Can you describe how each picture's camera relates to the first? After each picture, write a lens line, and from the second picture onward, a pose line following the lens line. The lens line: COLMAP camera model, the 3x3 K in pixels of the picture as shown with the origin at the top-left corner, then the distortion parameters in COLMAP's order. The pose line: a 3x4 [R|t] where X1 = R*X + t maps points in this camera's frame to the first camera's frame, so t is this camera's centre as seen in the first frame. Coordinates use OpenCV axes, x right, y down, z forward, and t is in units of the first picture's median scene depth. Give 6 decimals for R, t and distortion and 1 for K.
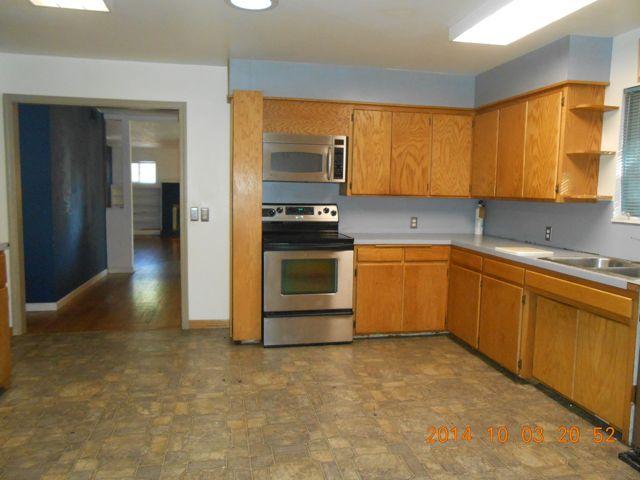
lens RADIAL K [[498.3, 0, 323.5], [0, 498.3, 238.6], [0, 0, 1]] dist [0.011311, 0.005752]
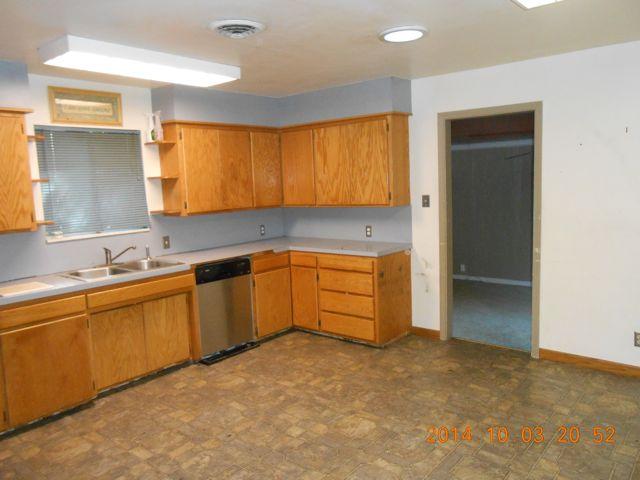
lens RADIAL K [[498.3, 0, 322.8], [0, 498.3, 239.2], [0, 0, 1]] dist [0.011311, 0.005752]
pose [[-0.609504, -0.088839, 0.787790, -0.739963], [0.114060, 0.973536, 0.198033, -0.210371], [-0.784535, 0.210557, -0.583241, 1.272901]]
